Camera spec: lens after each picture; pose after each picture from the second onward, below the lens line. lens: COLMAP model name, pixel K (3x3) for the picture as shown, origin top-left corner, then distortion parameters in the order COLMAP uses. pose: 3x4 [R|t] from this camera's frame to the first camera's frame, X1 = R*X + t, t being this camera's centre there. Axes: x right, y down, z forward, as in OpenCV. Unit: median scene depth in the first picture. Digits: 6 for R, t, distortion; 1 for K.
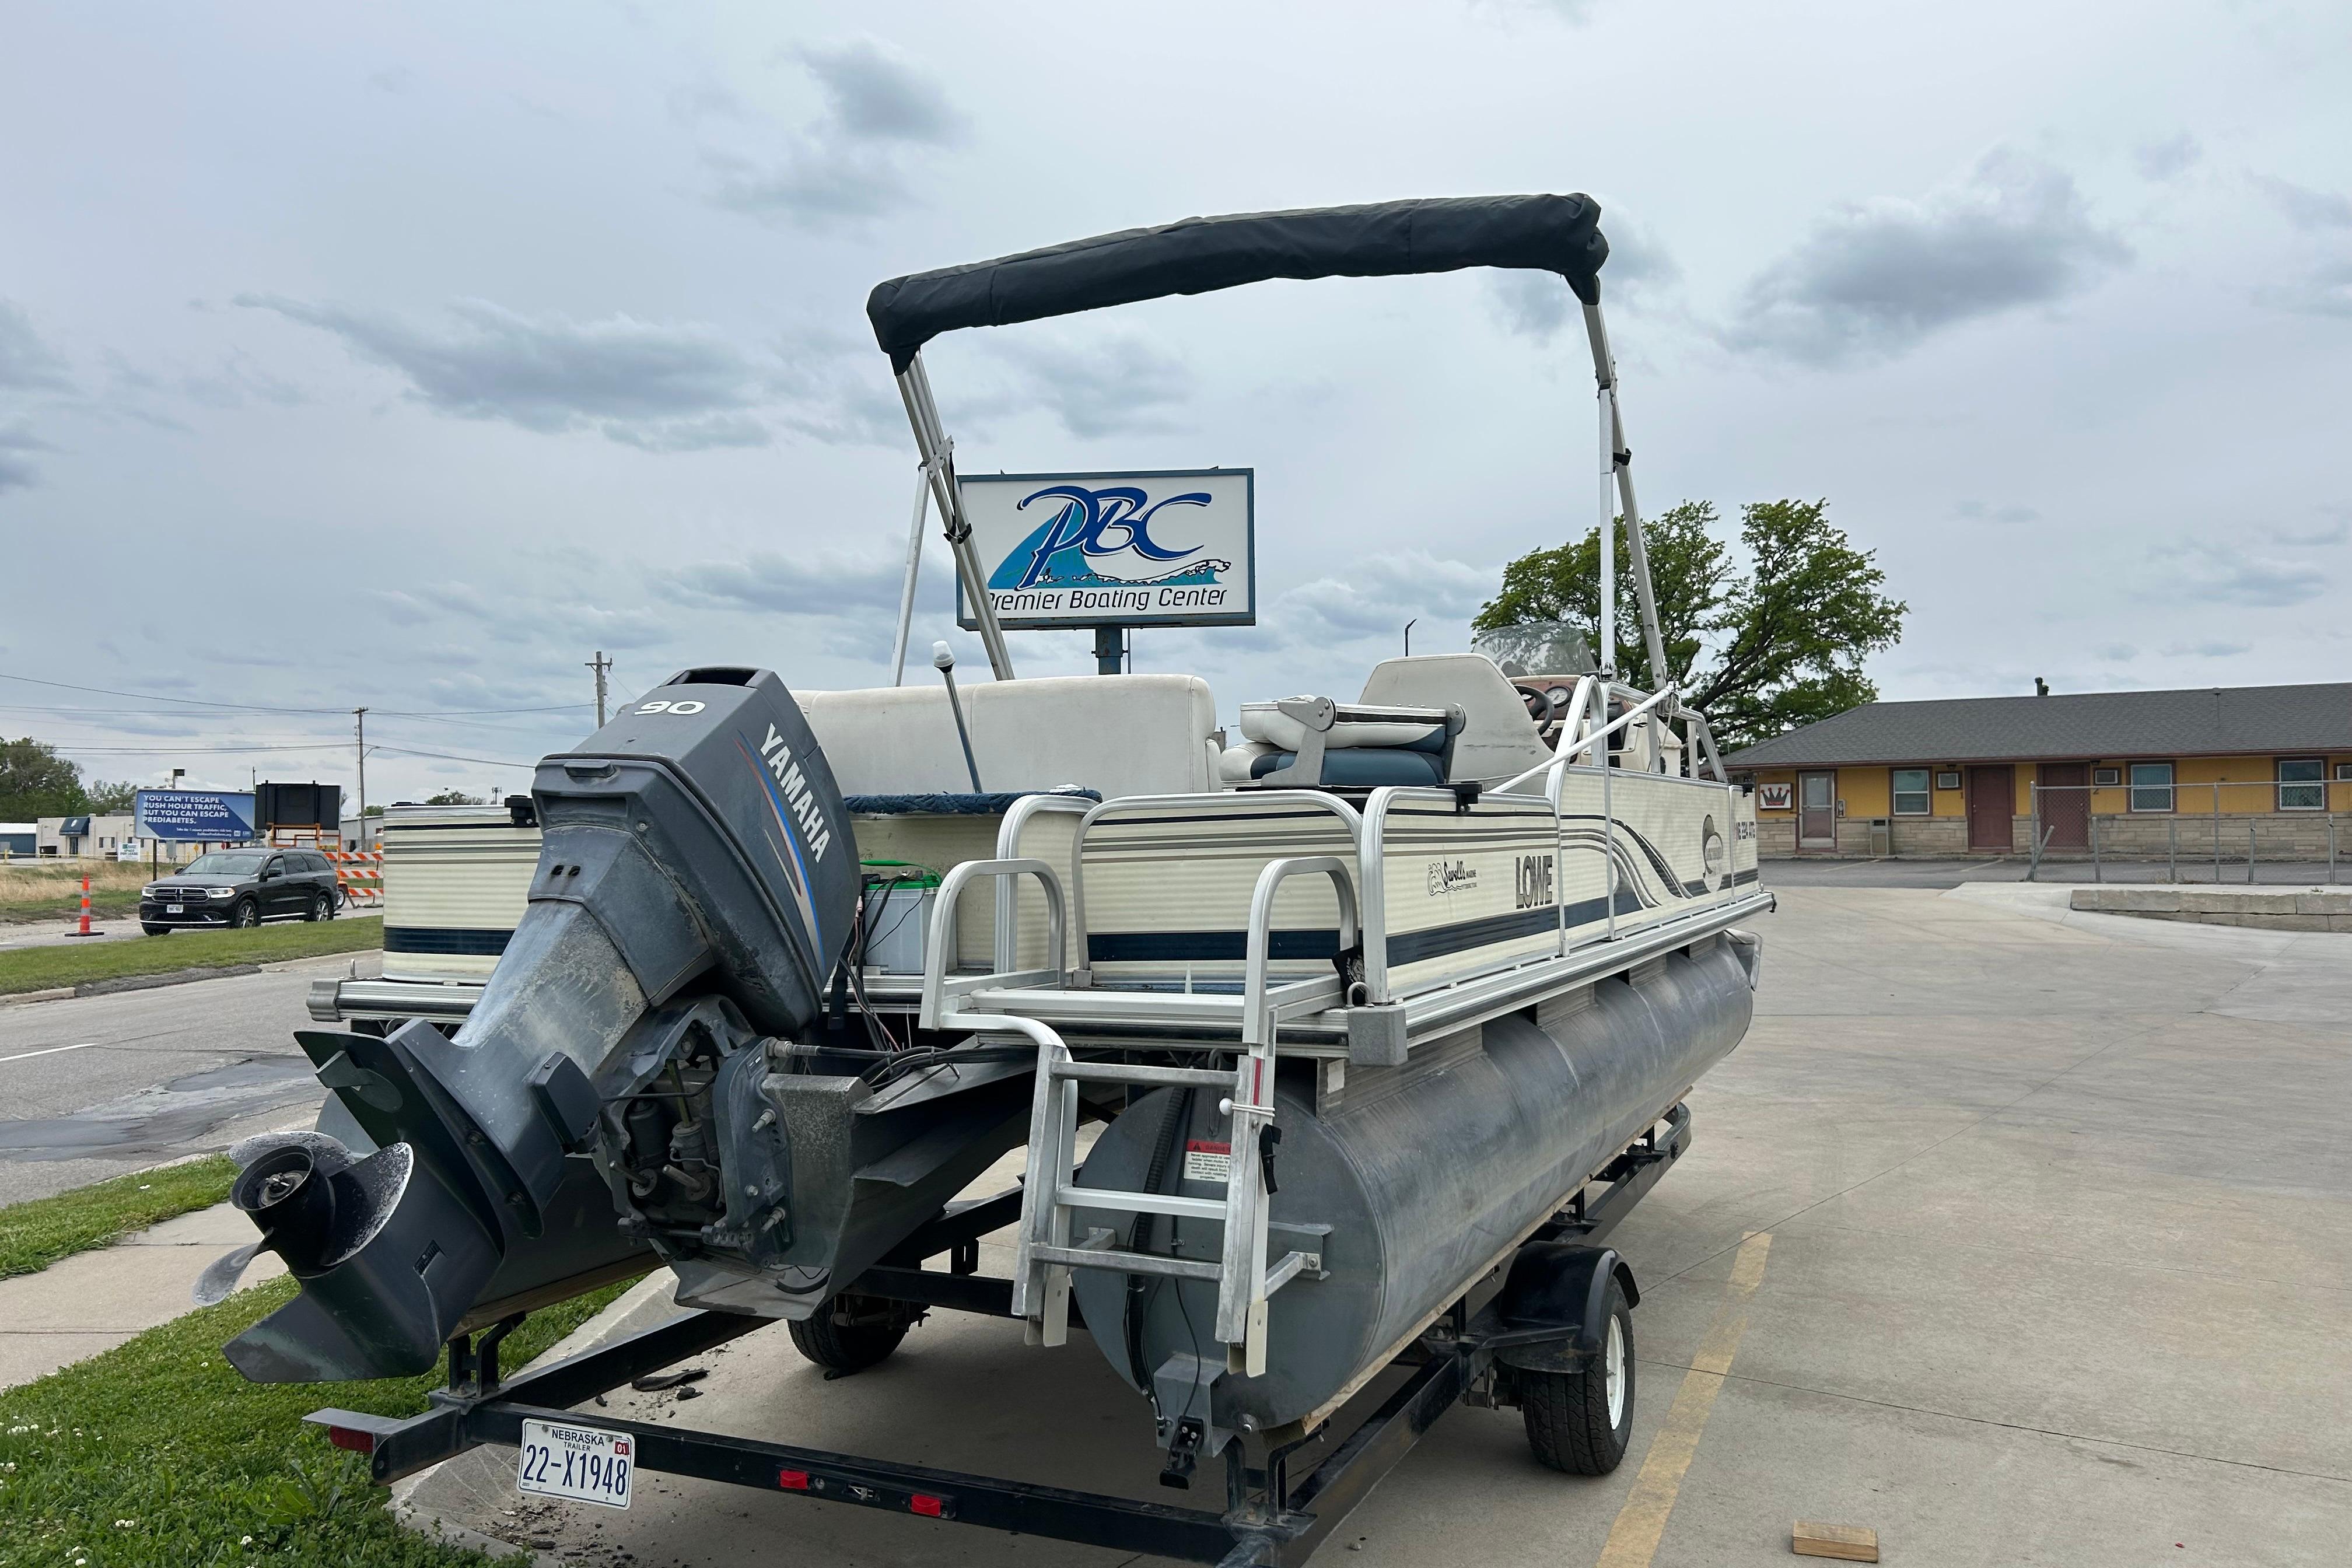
lens RADIAL K [[1757.7, 0, 1162.7], [0, 1757.7, 789.4], [0, 0, 1]] dist [0.055160, -0.046191]
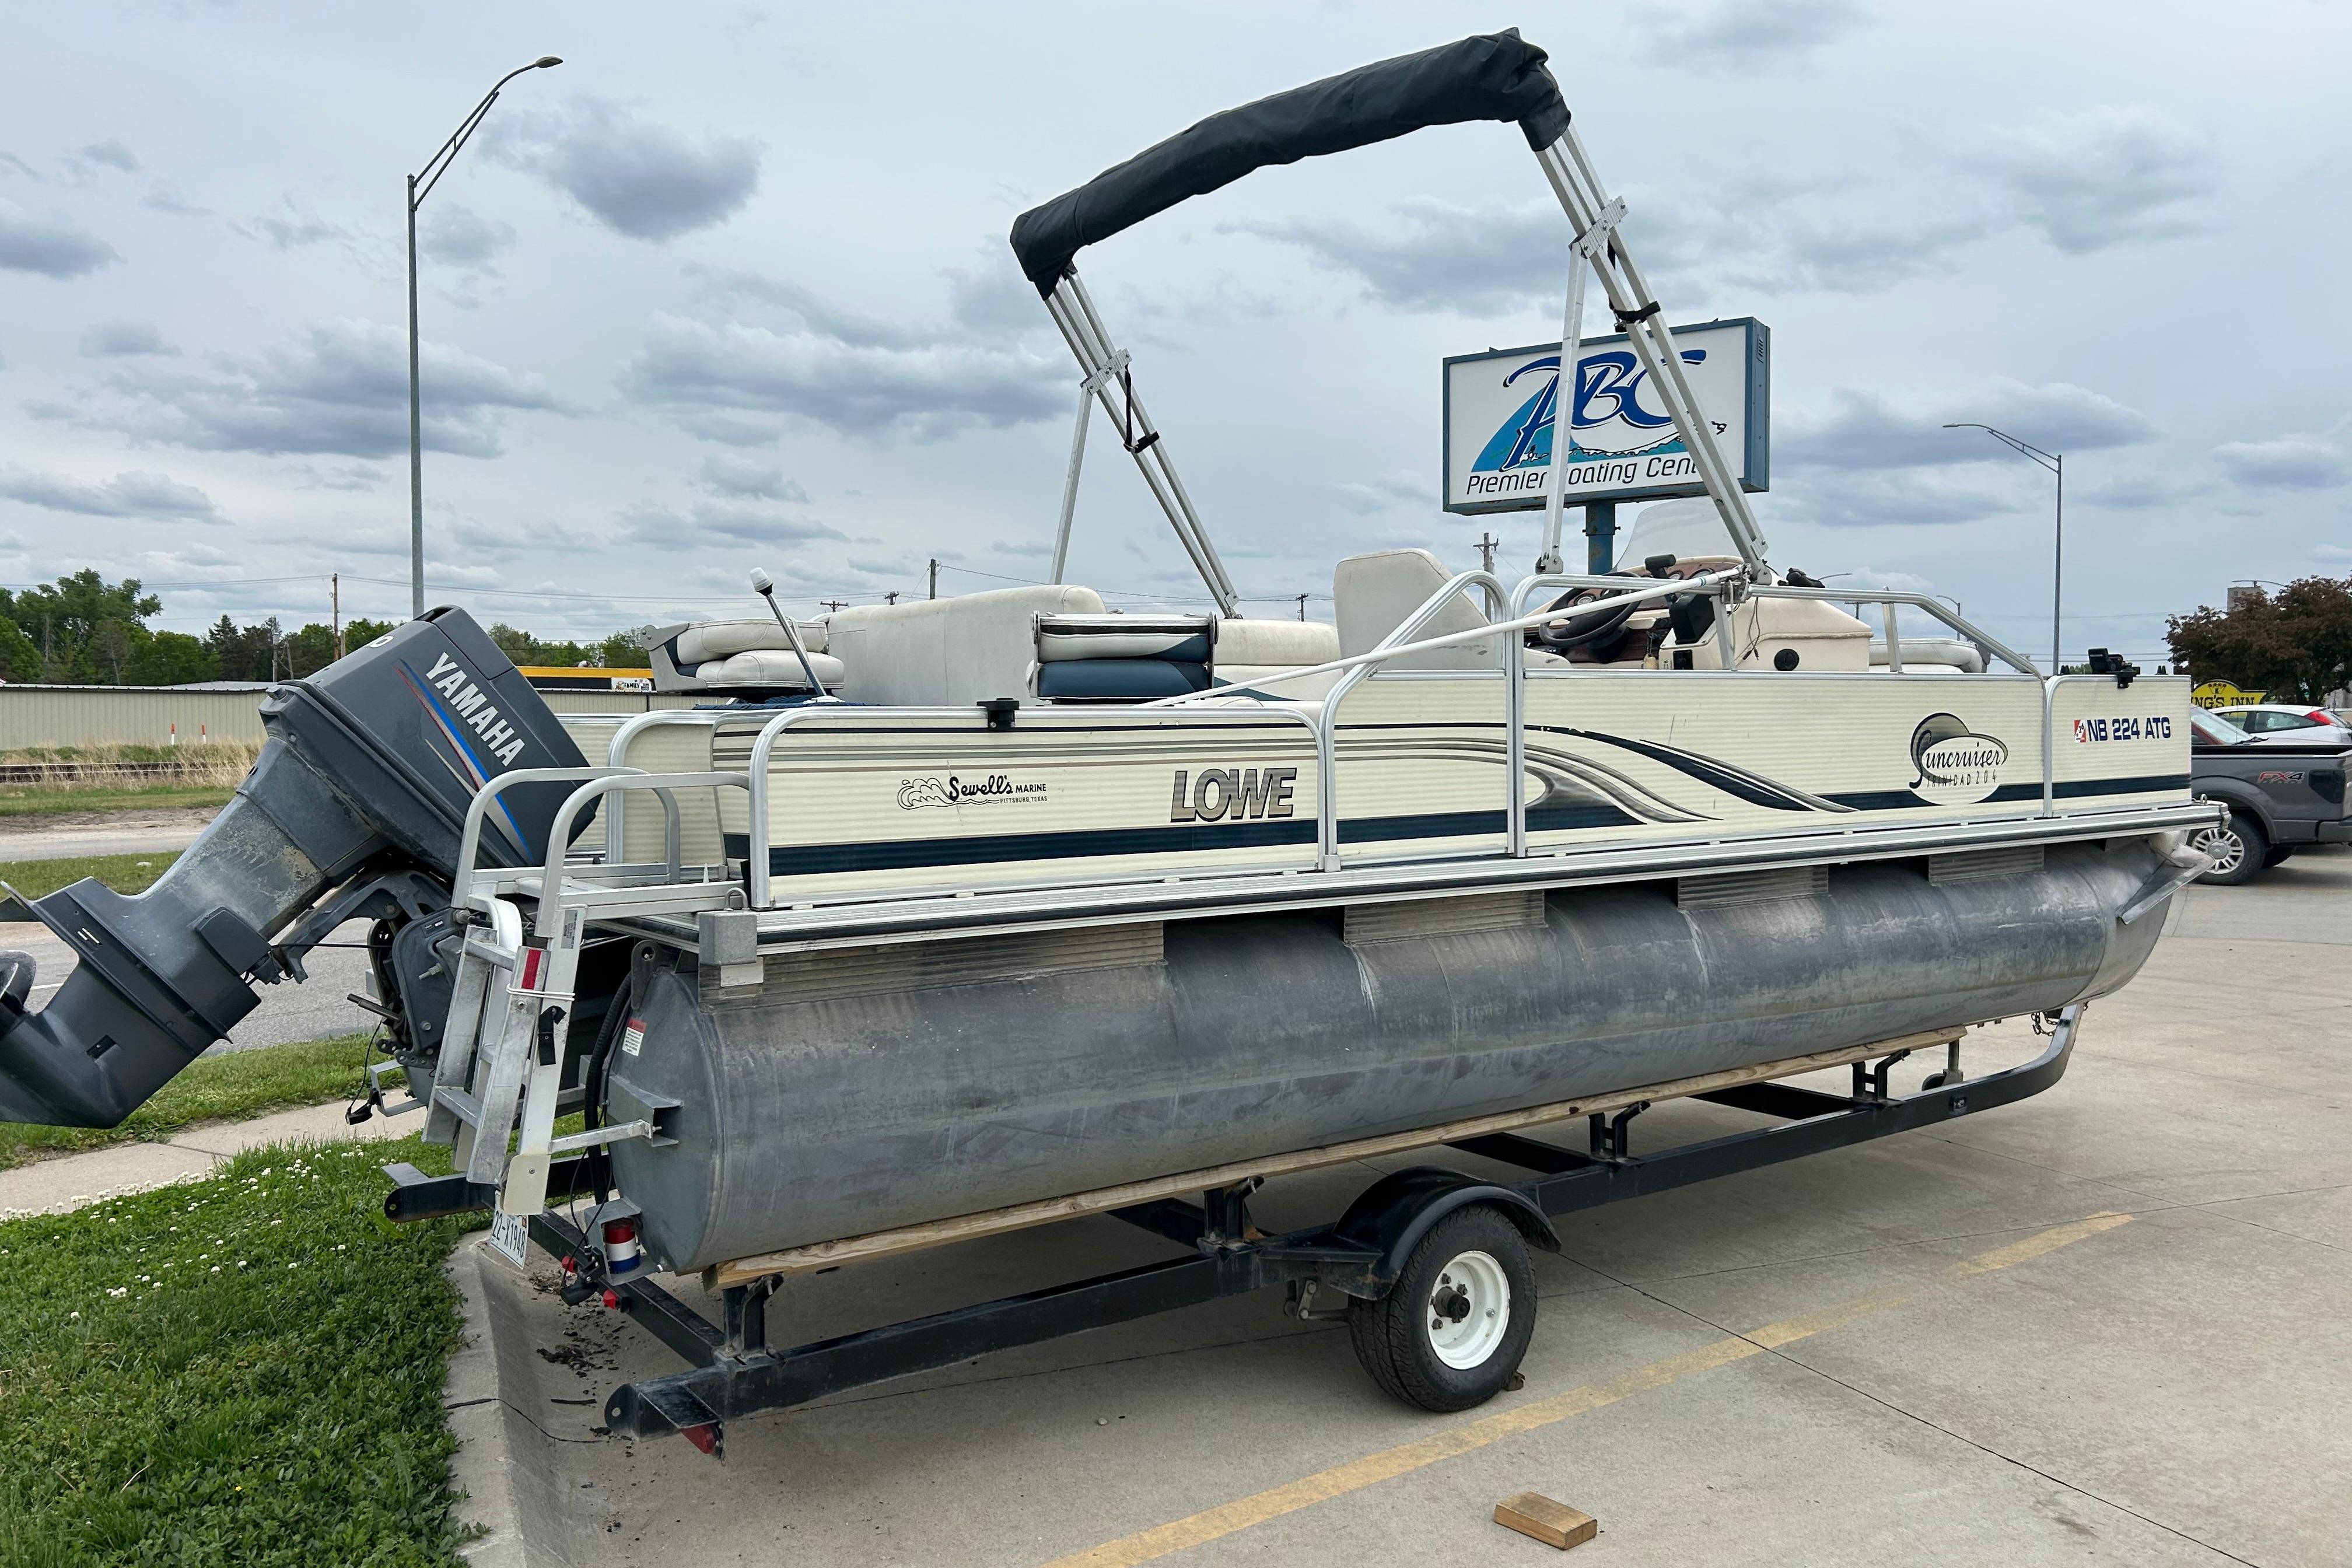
lens RADIAL K [[1757.7, 0, 1169.1], [0, 1757.7, 773.7], [0, 0, 1]] dist [0.055160, -0.046191]
pose [[0.871327, 0.020794, -0.490263, 0.375050], [0.010240, 0.998114, 0.060533, -0.010343], [0.490596, -0.057764, 0.869470, 0.076922]]
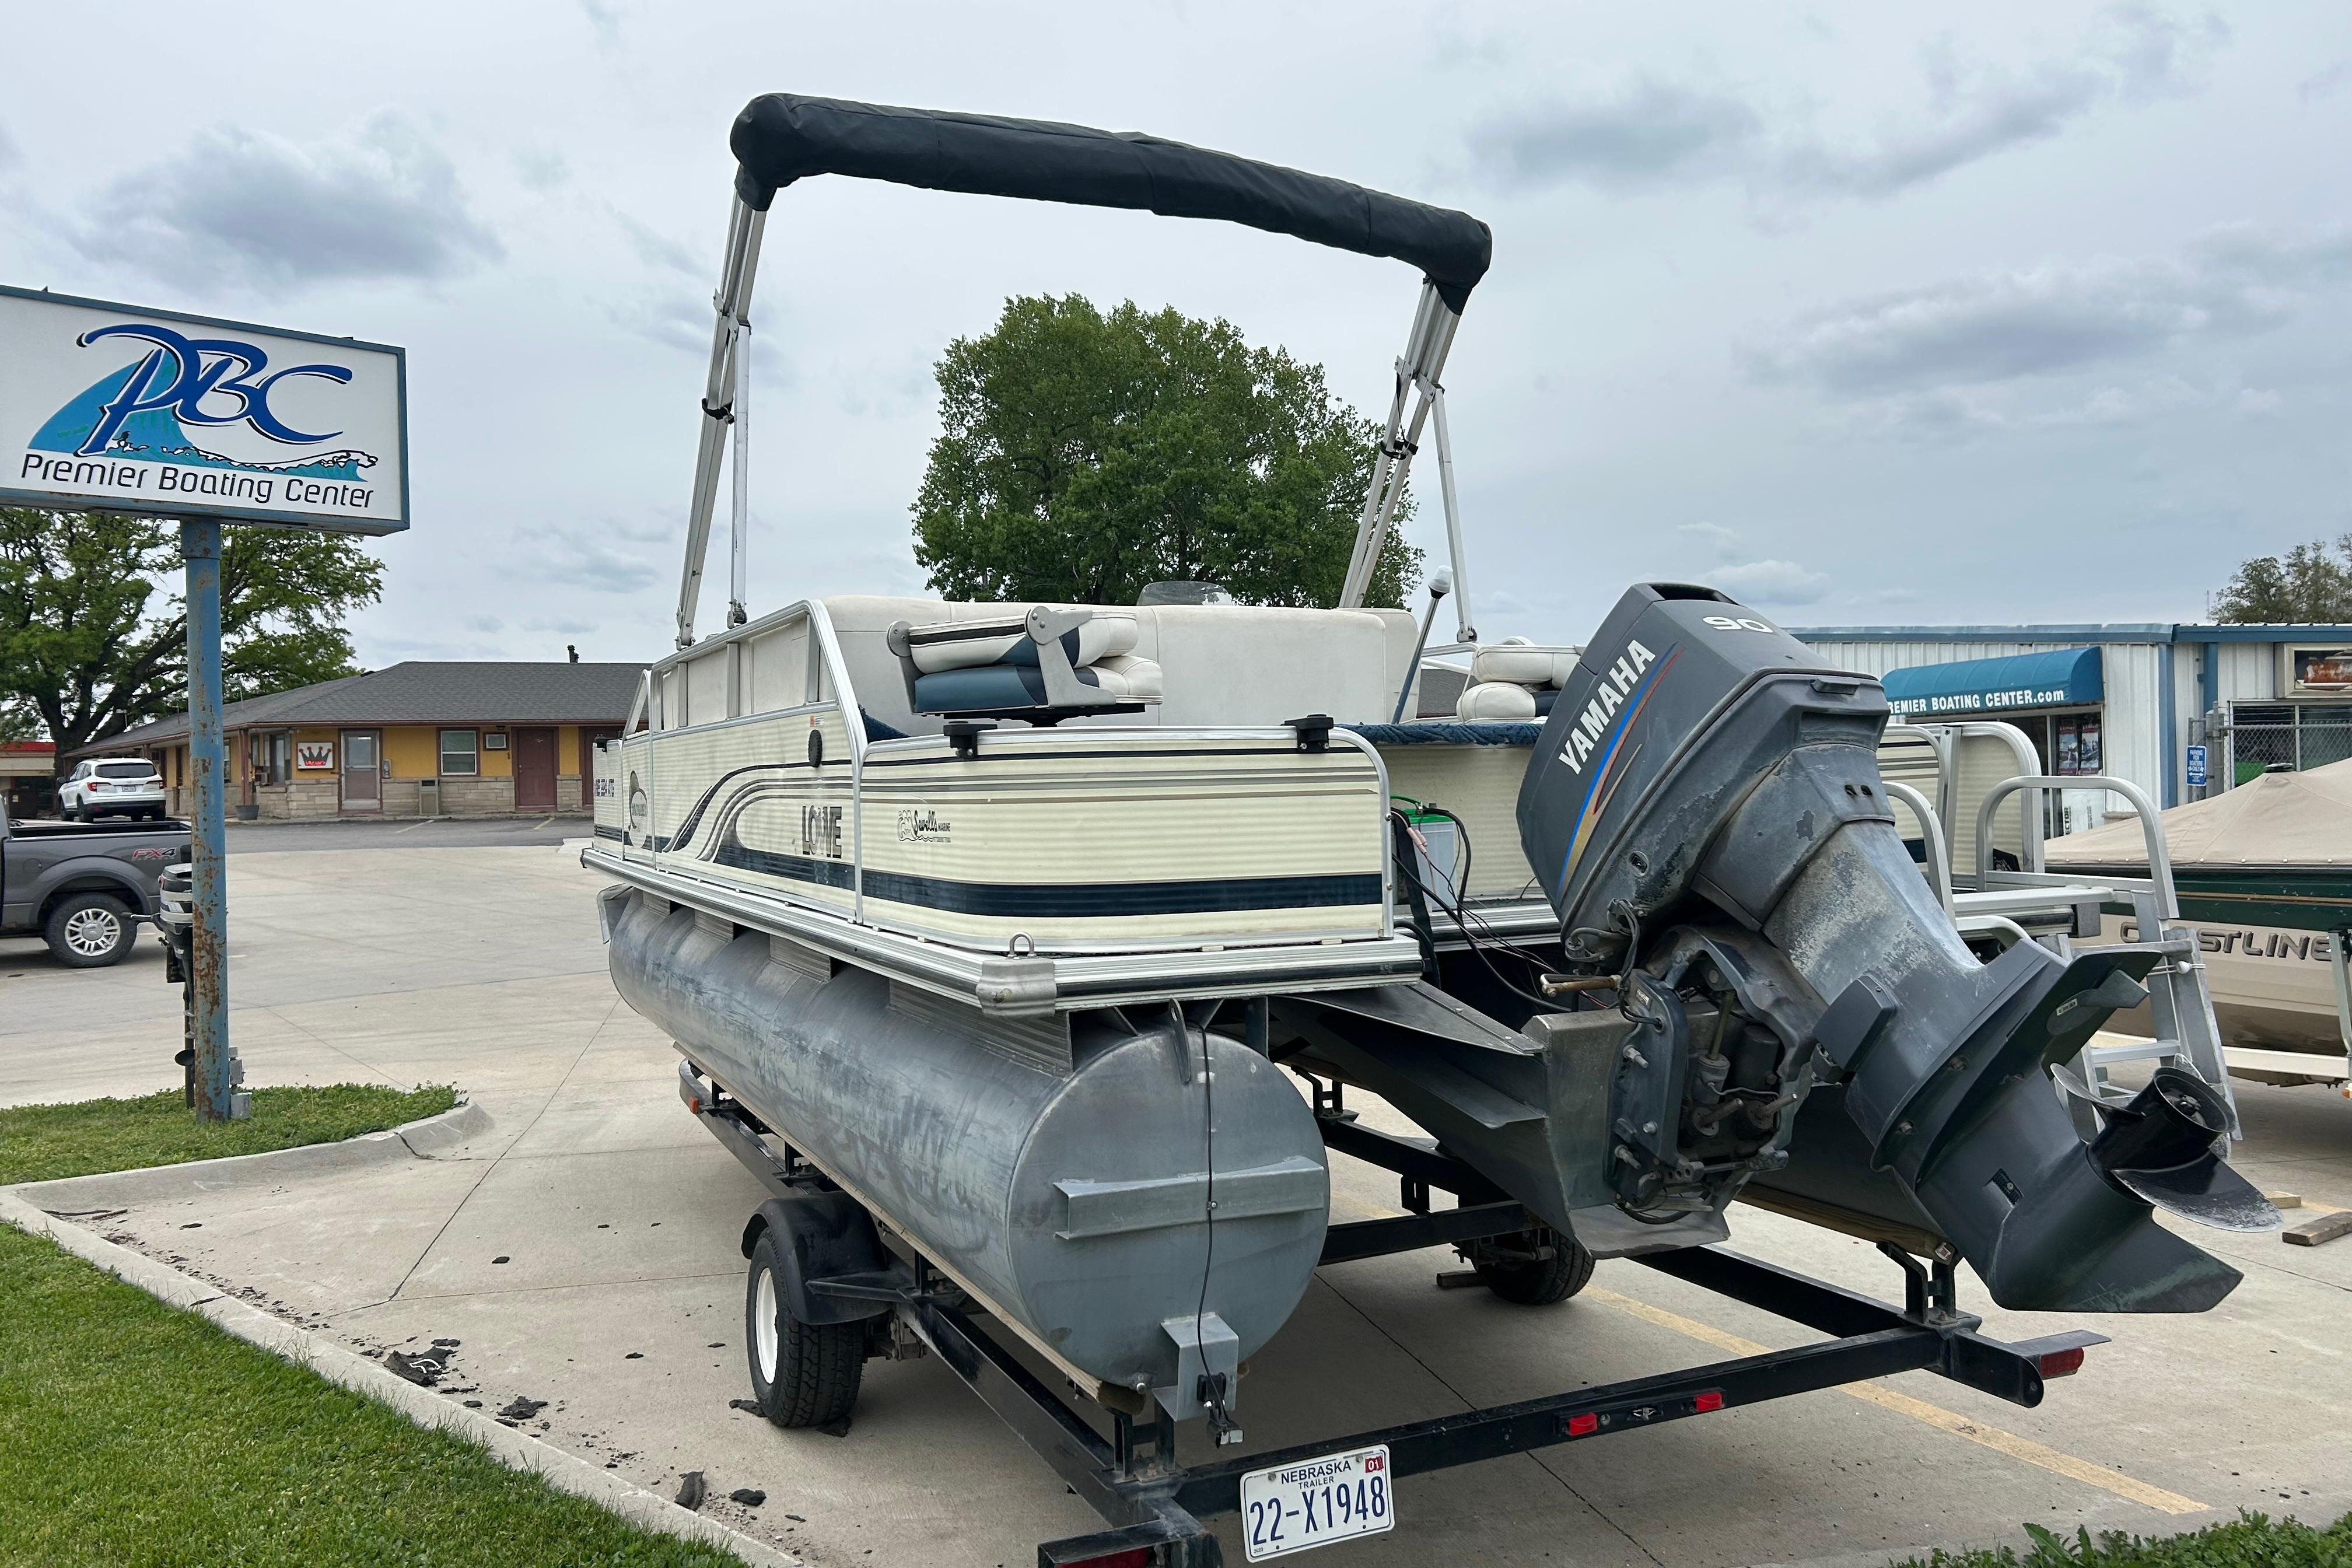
lens RADIAL K [[1757.7, 0, 1157.8], [0, 1757.7, 784.8], [0, 0, 1]] dist [0.055160, -0.046191]
pose [[0.655033, -0.004462, 0.755587, -0.546753], [-0.009453, 0.999856, 0.014099, 0.013812], [-0.755541, -0.016378, 0.654897, 0.273642]]
